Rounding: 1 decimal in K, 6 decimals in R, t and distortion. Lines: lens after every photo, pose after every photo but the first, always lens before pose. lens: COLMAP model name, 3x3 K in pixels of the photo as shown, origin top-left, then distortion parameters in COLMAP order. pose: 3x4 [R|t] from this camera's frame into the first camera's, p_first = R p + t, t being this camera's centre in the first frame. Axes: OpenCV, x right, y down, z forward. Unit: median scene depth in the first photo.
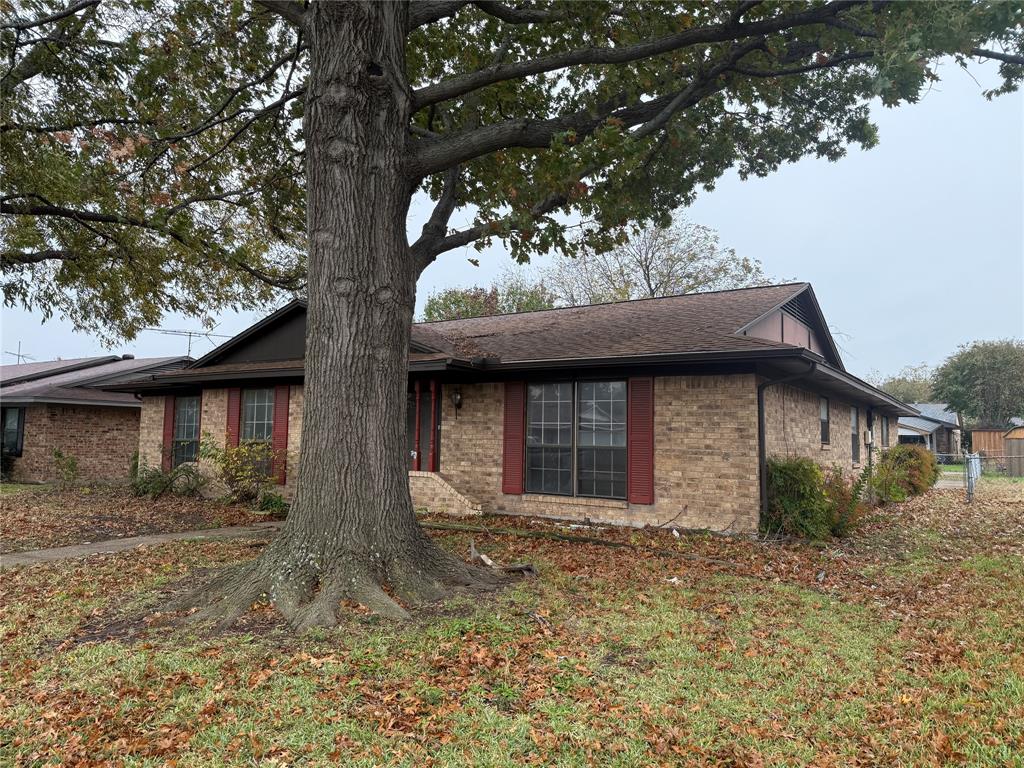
lens RADIAL K [[715.4, 0, 512.2], [0, 715.4, 382.7], [0, 0, 1]] dist [0.060602, 0.000022]
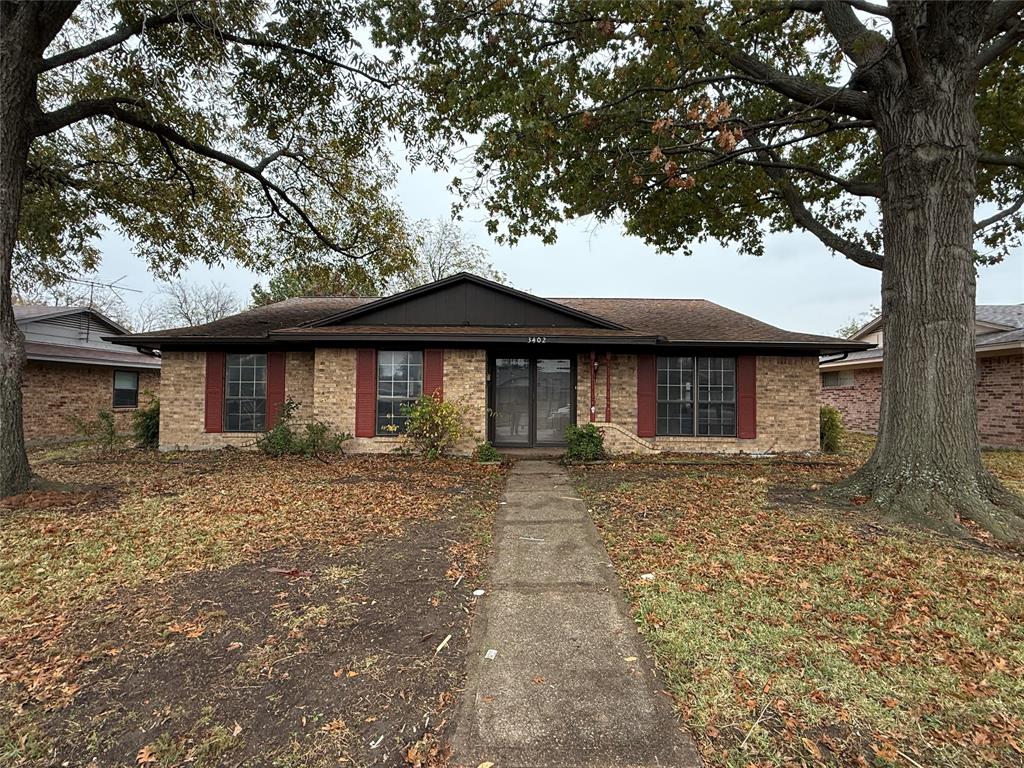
lens RADIAL K [[507.2, 0, 512.0], [0, 507.2, 384.8], [0, 0, 1]] dist [-0.001410, 0.000111]
pose [[0.834536, 0.005543, 0.550926, -0.791659], [-0.040528, 0.997858, 0.051352, 0.017959], [-0.549461, -0.065182, 0.832973, 0.363107]]
